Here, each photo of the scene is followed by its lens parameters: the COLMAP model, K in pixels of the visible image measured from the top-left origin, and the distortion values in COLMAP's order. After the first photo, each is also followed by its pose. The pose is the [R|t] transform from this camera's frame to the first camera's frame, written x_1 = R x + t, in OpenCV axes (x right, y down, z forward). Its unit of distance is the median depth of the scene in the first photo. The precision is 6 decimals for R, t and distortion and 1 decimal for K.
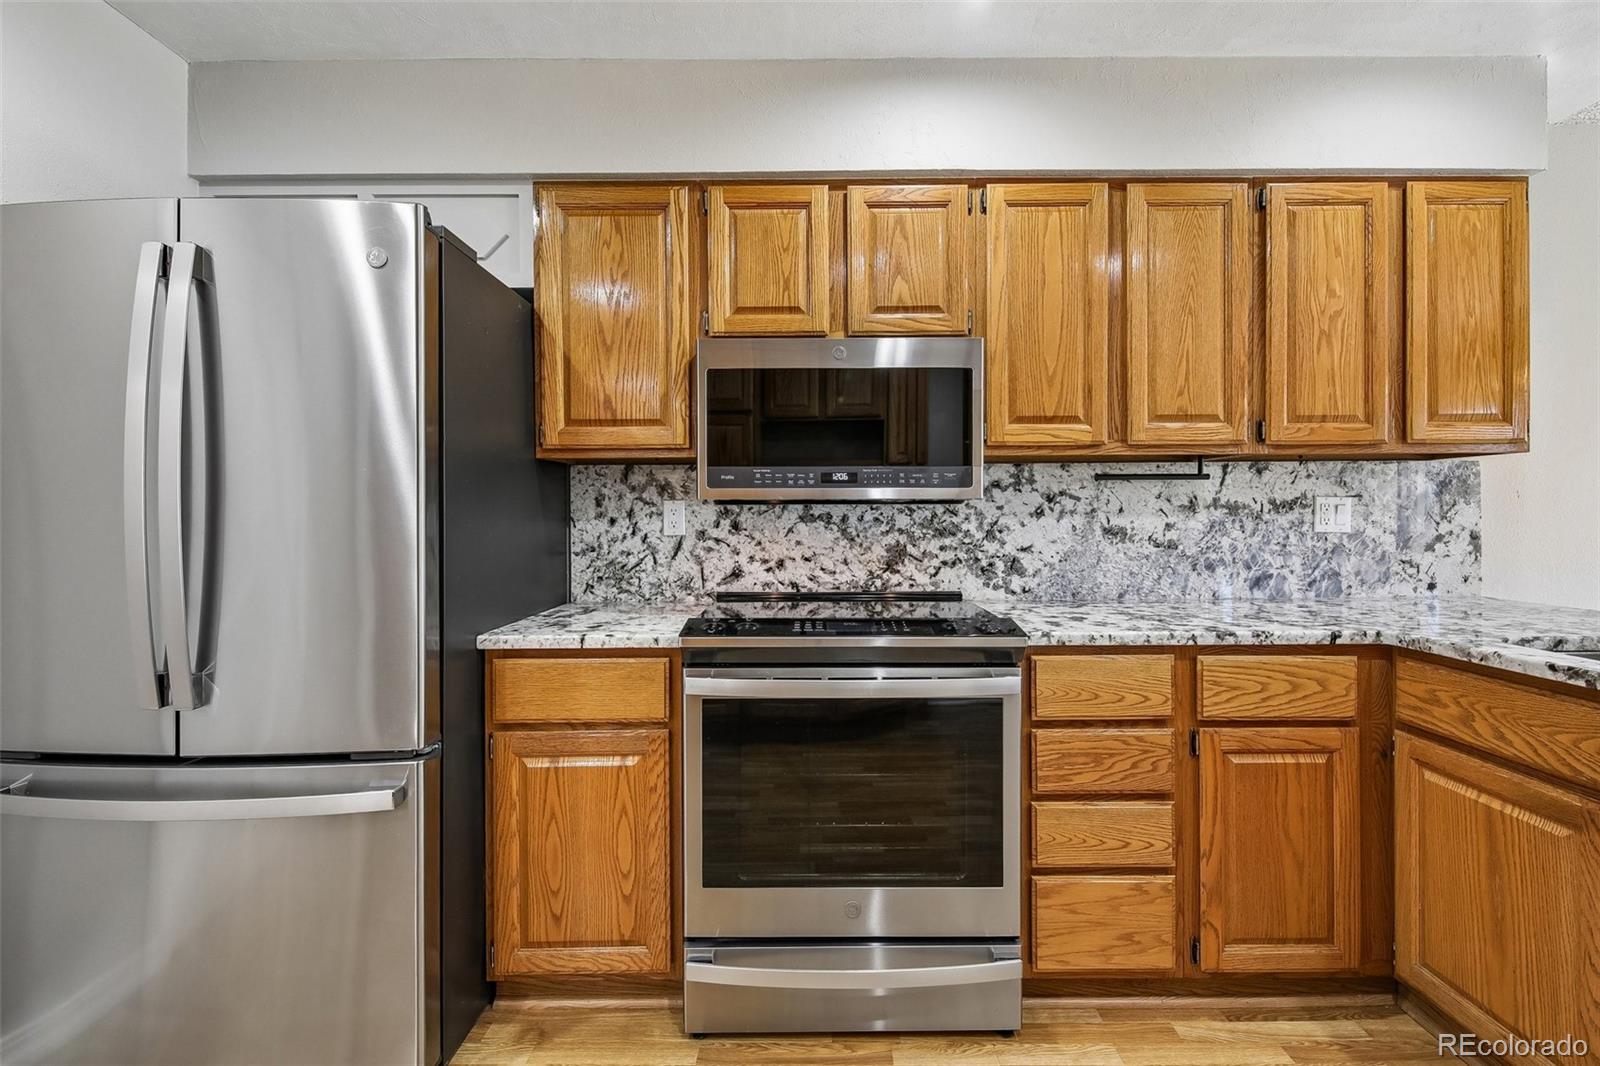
lens RADIAL K [[689.3, 0, 809.3], [0, 689.3, 516.2], [0, 0, 1]] dist [0.012493, -0.011967]
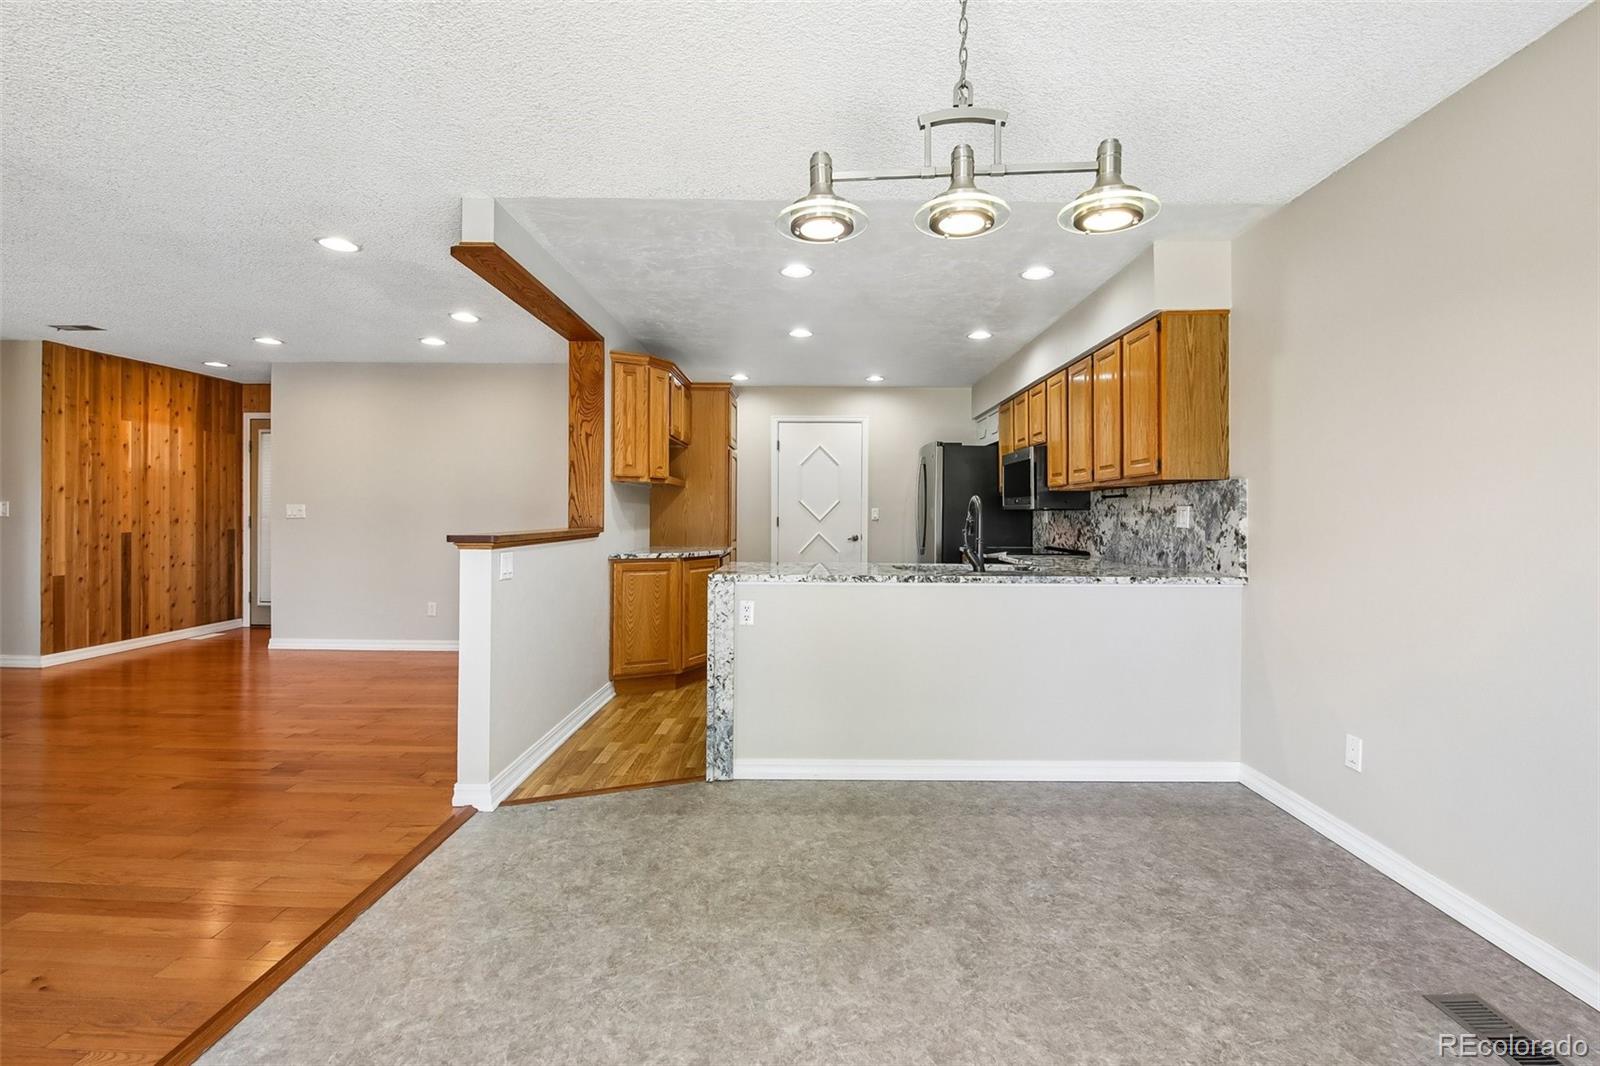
lens RADIAL K [[702.9, 0, 810.9], [0, 702.9, 513.9], [0, 0, 1]] dist [0.002394, -0.011323]
pose [[0.004911, 0.004542, -0.999978, 2.366579], [-0.005502, 0.999975, 0.004515, -0.011532], [0.999973, 0.005480, 0.004936, 0.133955]]
